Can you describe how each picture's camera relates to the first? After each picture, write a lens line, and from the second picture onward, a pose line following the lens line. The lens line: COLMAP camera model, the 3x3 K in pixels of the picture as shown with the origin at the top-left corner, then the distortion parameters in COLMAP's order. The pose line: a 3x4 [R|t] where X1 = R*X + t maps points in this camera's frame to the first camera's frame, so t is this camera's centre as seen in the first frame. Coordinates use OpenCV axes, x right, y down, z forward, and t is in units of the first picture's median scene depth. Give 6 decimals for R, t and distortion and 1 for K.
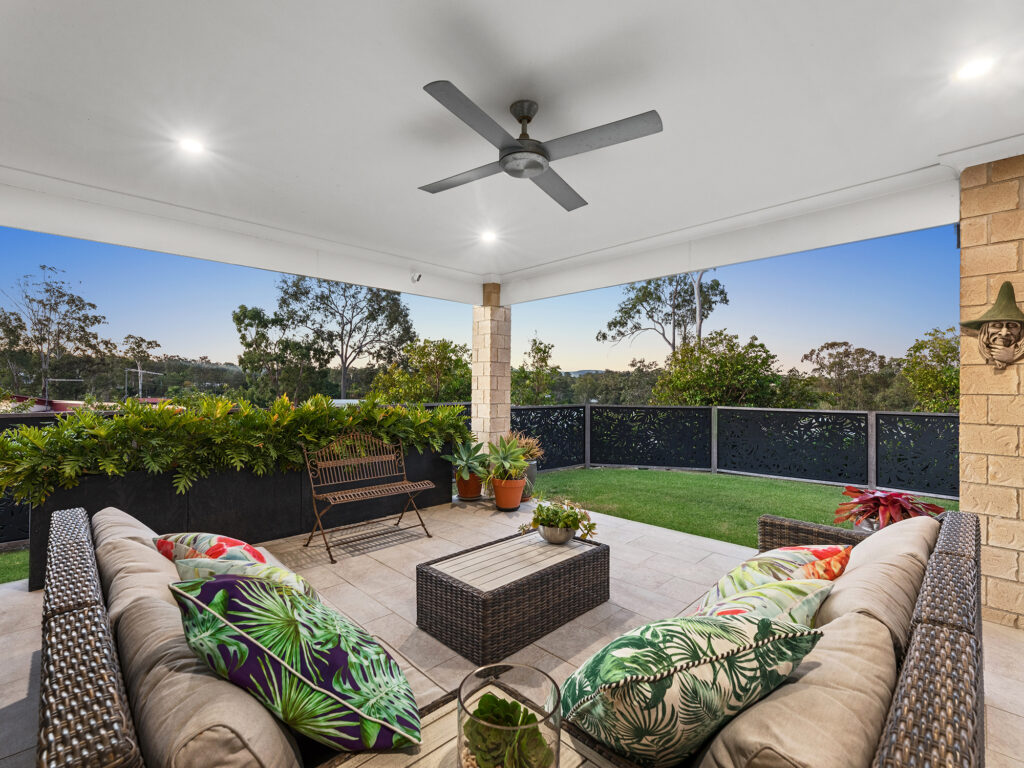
lens RADIAL K [[462.8, 0, 509.8], [0, 462.8, 386.0], [0, 0, 1]] dist [-0.002691, 0.000268]
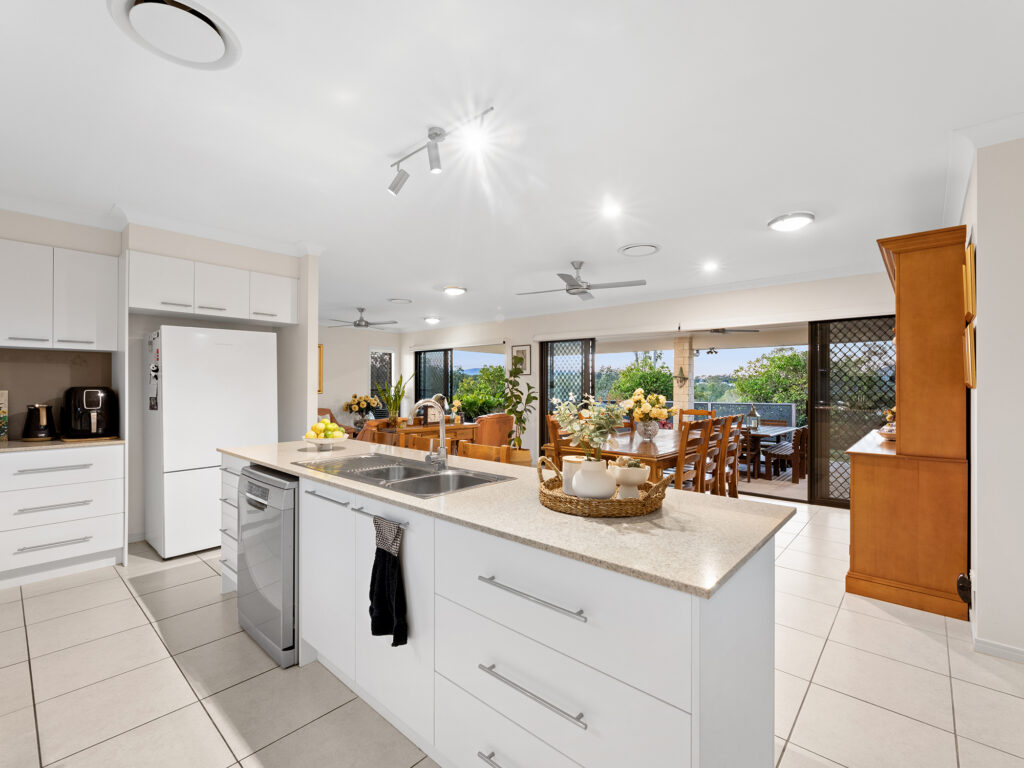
lens RADIAL K [[462.8, 0, 509.8], [0, 462.8, 386.0], [0, 0, 1]] dist [-0.002691, 0.000268]
pose [[0.998203, 0.001347, 0.059910, -0.039003], [-0.001323, 0.999999, -0.000433, -0.002722], [-0.059910, 0.000353, 0.998204, -0.166862]]
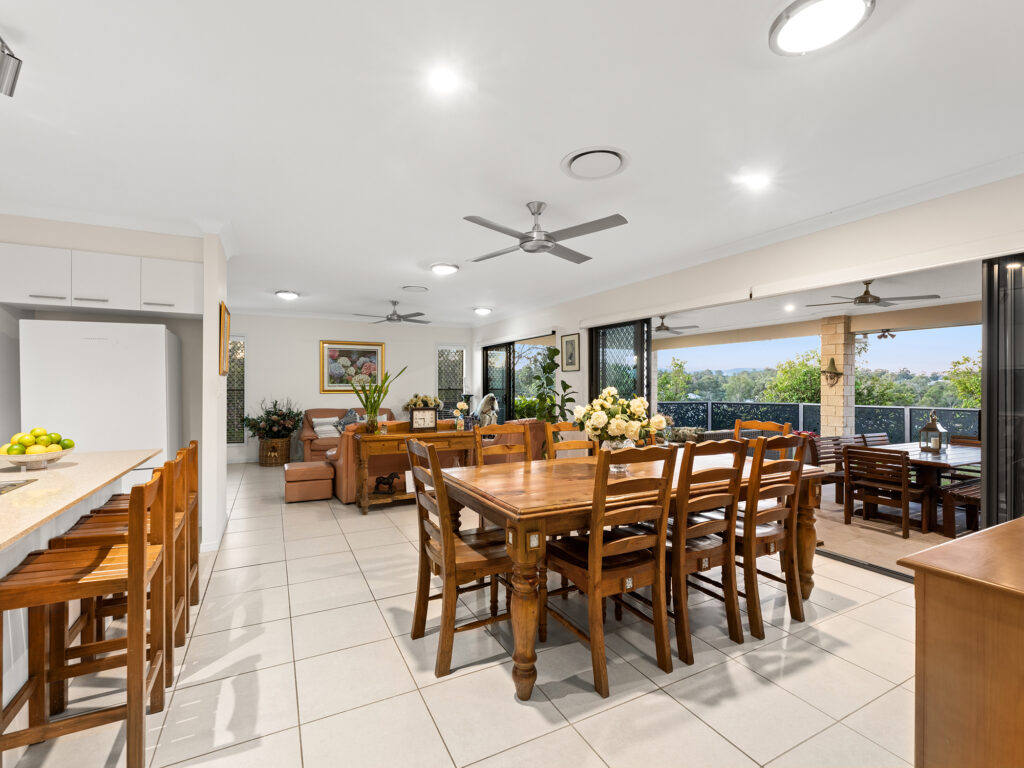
lens RADIAL K [[462.8, 0, 509.8], [0, 462.8, 386.0], [0, 0, 1]] dist [-0.002691, 0.000268]
pose [[0.955284, -0.000165, -0.295688, -0.002198], [0.000486, 0.999999, 0.001012, -0.002568], [0.295688, -0.001110, 0.955284, -0.135321]]
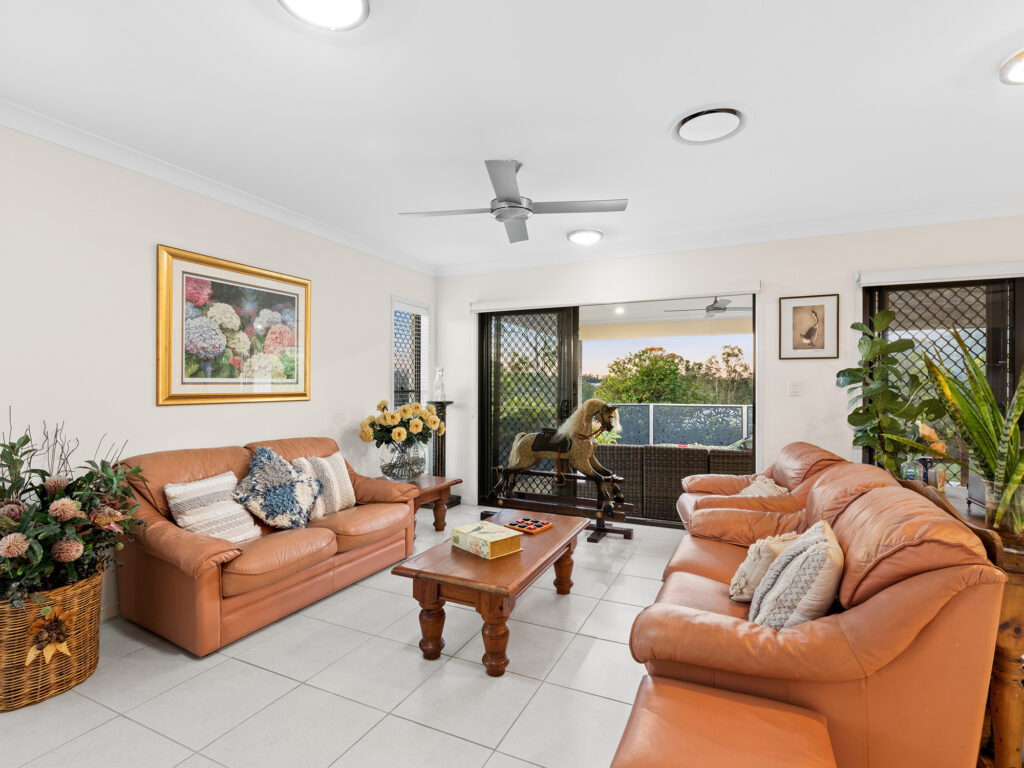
lens RADIAL K [[505.4, 0, 512.0], [0, 505.4, 384.0], [0, 0, 1]] dist [-0.002086, -0.000603]
pose [[0.937042, 0.002293, 0.349209, -0.101649], [-0.001016, 0.999992, -0.003840, -0.002133], [-0.349215, 0.003243, 0.937037, -0.064823]]
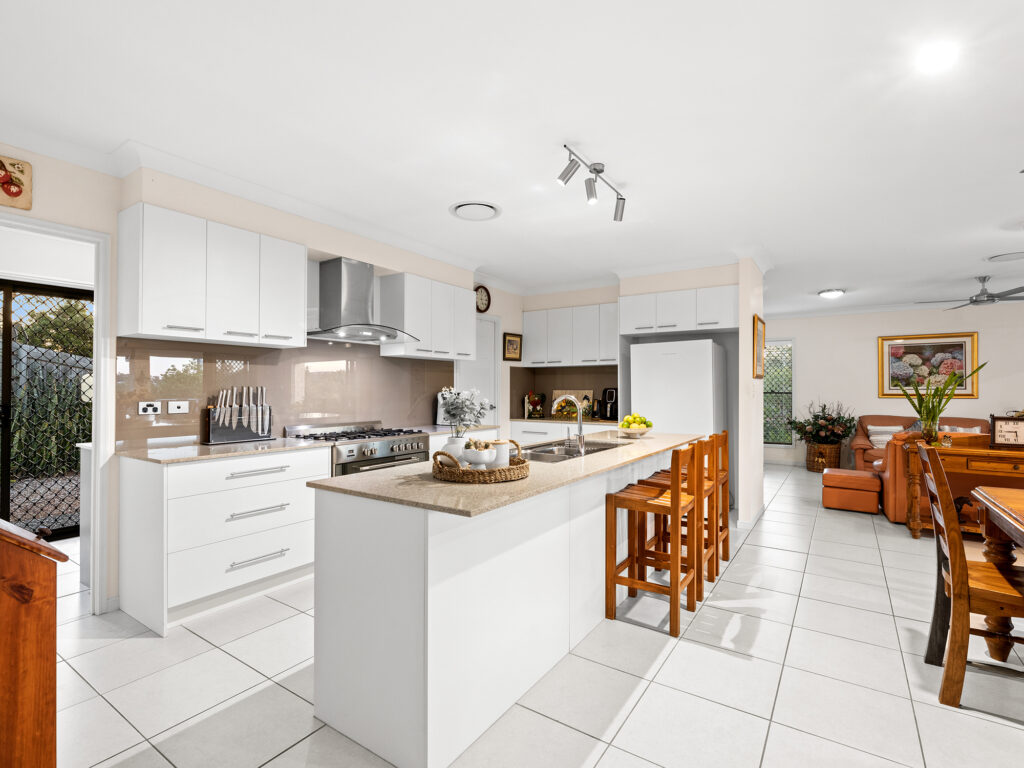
lens RADIAL K [[494.5, 0, 512.0], [0, 494.5, 384.0], [0, 0, 1]] dist [-0.000140, 0.000359]
pose [[0.201723, -0.011657, -0.979373, 0.012503], [-0.001227, 0.999925, -0.012155, -0.002045], [0.979442, 0.003654, 0.201694, -0.140500]]
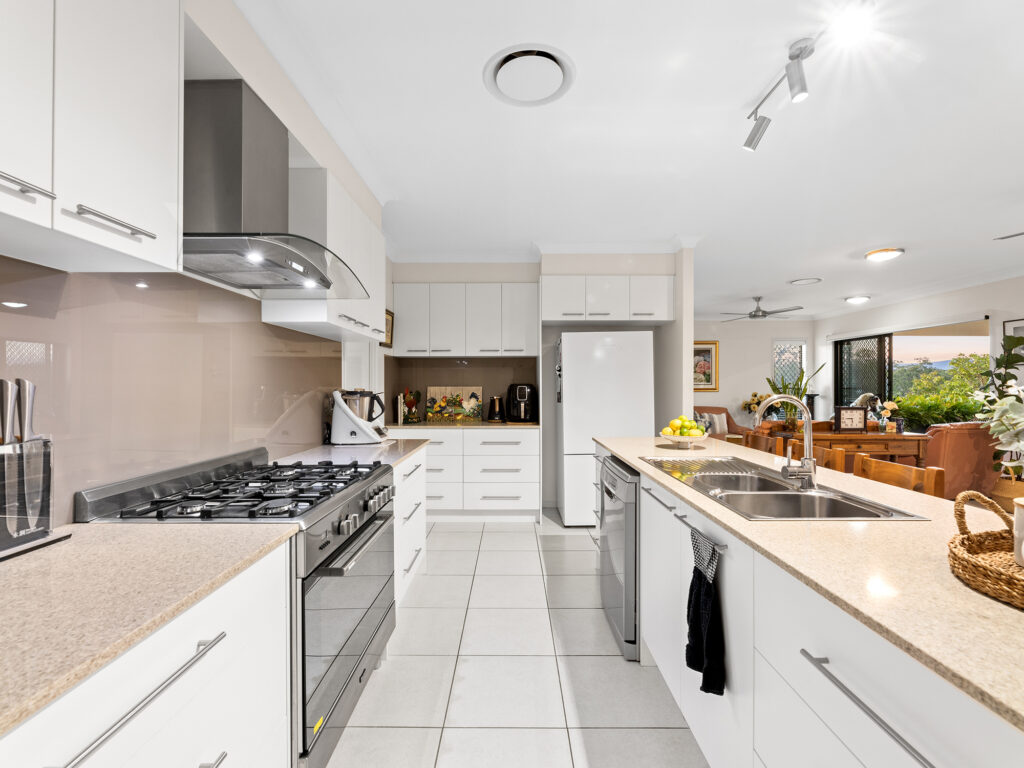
lens RADIAL K [[462.8, 0, 509.8], [0, 462.8, 386.0], [0, 0, 1]] dist [-0.002691, 0.000268]
pose [[0.710482, -0.001449, -0.703714, -0.034412], [0.002273, 0.999997, 0.000236, -0.002143], [0.703712, -0.001767, 0.710483, -0.161006]]
